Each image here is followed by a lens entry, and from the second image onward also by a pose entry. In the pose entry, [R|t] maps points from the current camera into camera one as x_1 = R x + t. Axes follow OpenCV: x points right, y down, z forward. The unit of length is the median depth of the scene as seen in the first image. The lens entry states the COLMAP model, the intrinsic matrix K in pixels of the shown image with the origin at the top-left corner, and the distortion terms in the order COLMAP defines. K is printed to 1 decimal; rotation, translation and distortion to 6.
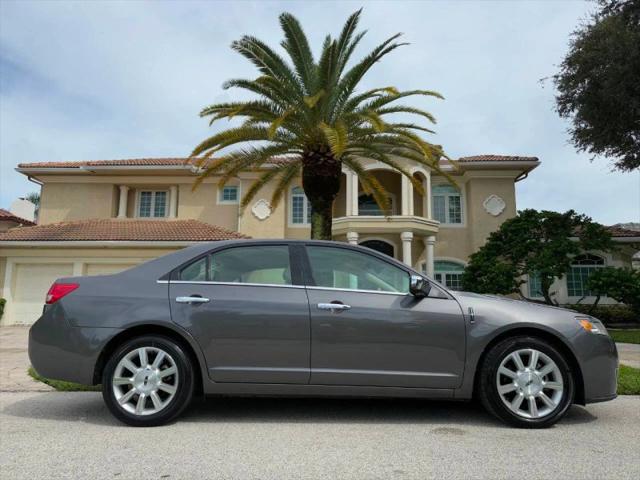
lens RADIAL K [[444.8, 0, 320.0], [0, 444.8, 240.0], [0, 0, 1]] dist [0.129787, -0.229573]
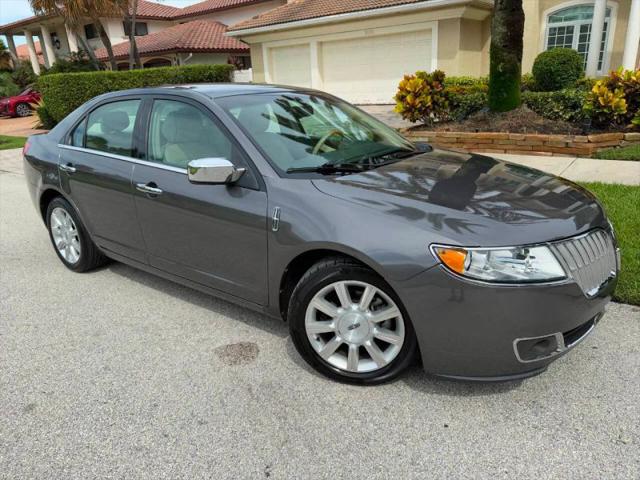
lens RADIAL K [[456.6, 0, 320.0], [0, 456.6, 240.0], [0, 0, 1]] dist [-0.006498, -0.001732]
pose [[0.798877, 0.155874, -0.580947, 0.203094], [0.155849, 0.879215, 0.450214, -0.024669], [0.580953, -0.450206, 0.678092, 0.148974]]
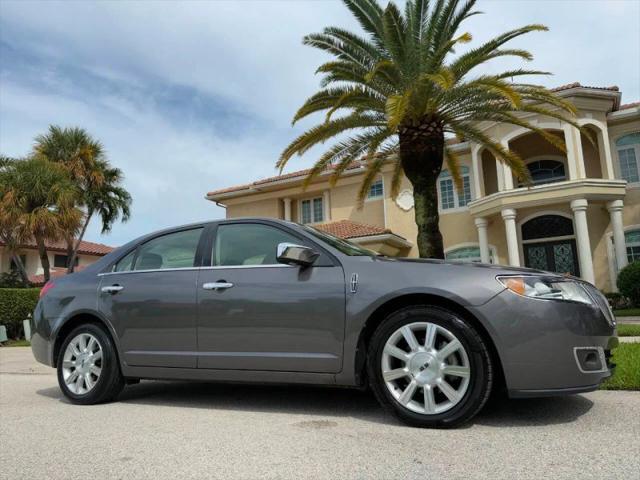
lens RADIAL K [[448.4, 0, 321.1], [0, 448.4, 242.6], [0, 0, 1]] dist [0.060151, -0.089051]
pose [[0.897805, -0.112466, -0.425790, 0.163974], [0.116897, 0.993018, -0.015807, 0.025798], [0.424595, -0.035582, 0.904684, 0.064556]]
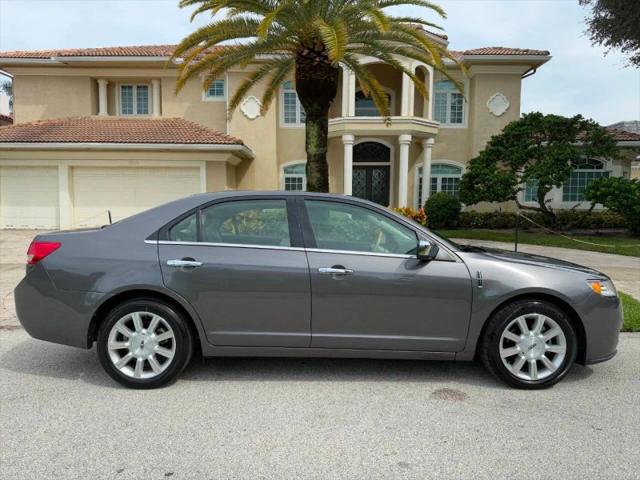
lens RADIAL K [[446.8, 0, 320.3], [0, 446.8, 241.9], [0, 0, 1]] dist [0.066468, -0.089954]
pose [[0.999849, 0.000654, 0.017361, -0.004641], [-0.004814, 0.970591, 0.240688, -0.035736], [-0.016693, -0.240735, 0.970447, 0.026263]]
